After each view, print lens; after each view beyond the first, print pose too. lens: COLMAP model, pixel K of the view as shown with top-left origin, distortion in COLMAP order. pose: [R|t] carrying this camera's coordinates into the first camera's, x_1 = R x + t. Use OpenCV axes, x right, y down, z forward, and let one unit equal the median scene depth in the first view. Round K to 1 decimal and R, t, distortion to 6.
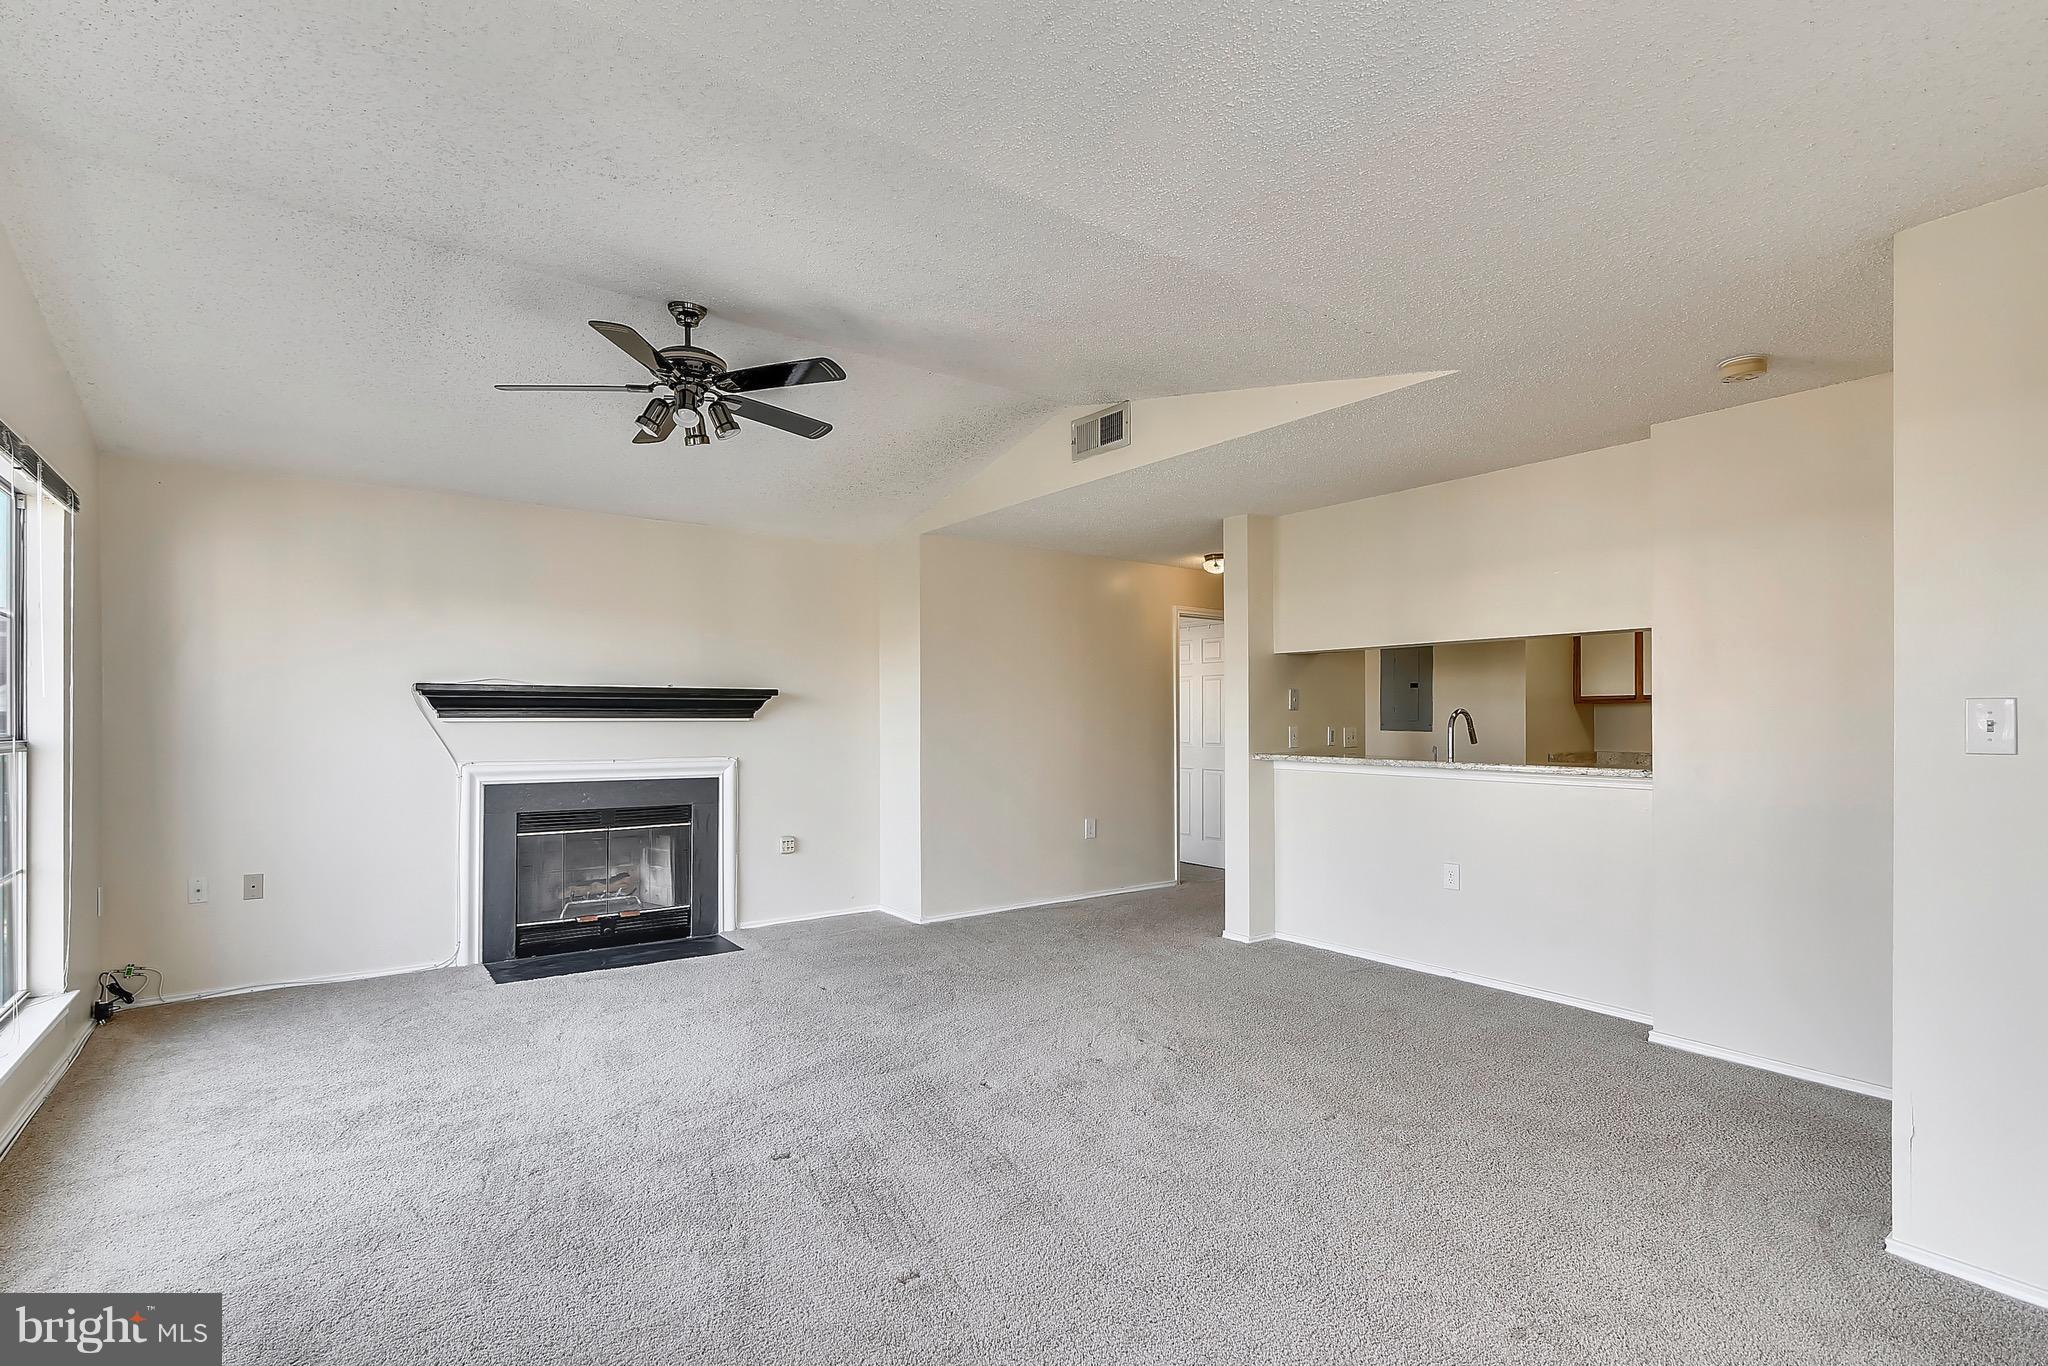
lens RADIAL K [[938.6, 0, 1005.2], [0, 938.6, 711.4], [0, 0, 1]] dist [-0.005408, 0.000198]
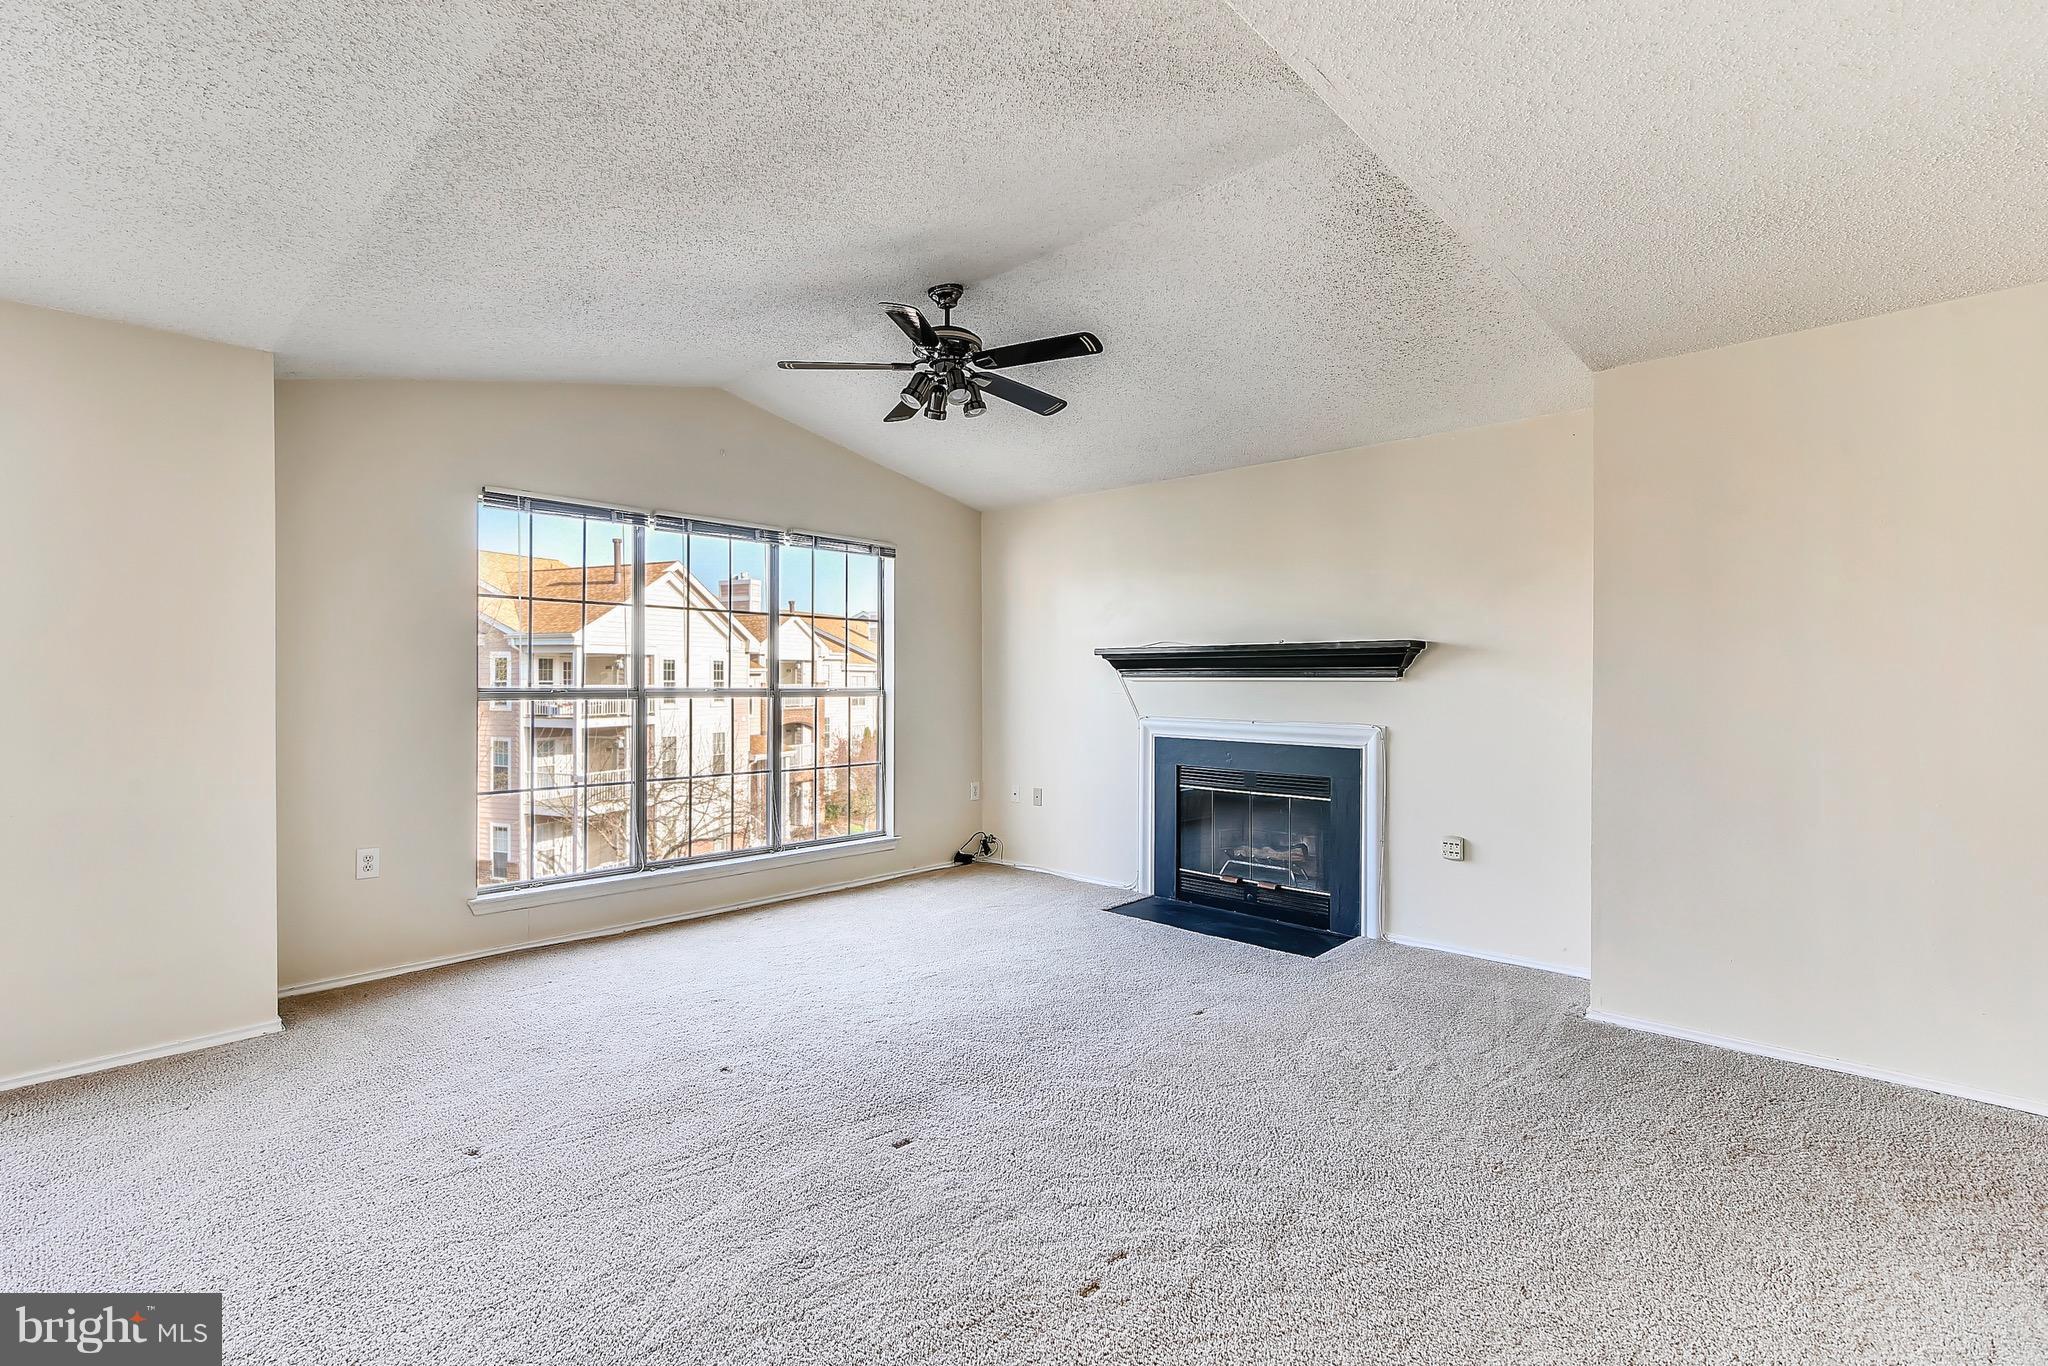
lens RADIAL K [[938.6, 0, 1019.6], [0, 938.6, 682.8], [0, 0, 1]] dist [-0.005408, 0.000198]
pose [[0.198861, 0.007053, -0.980002, 0.500759], [0.008538, 0.999924, 0.008929, 0.002107], [0.979991, -0.010143, 0.198785, 0.608293]]
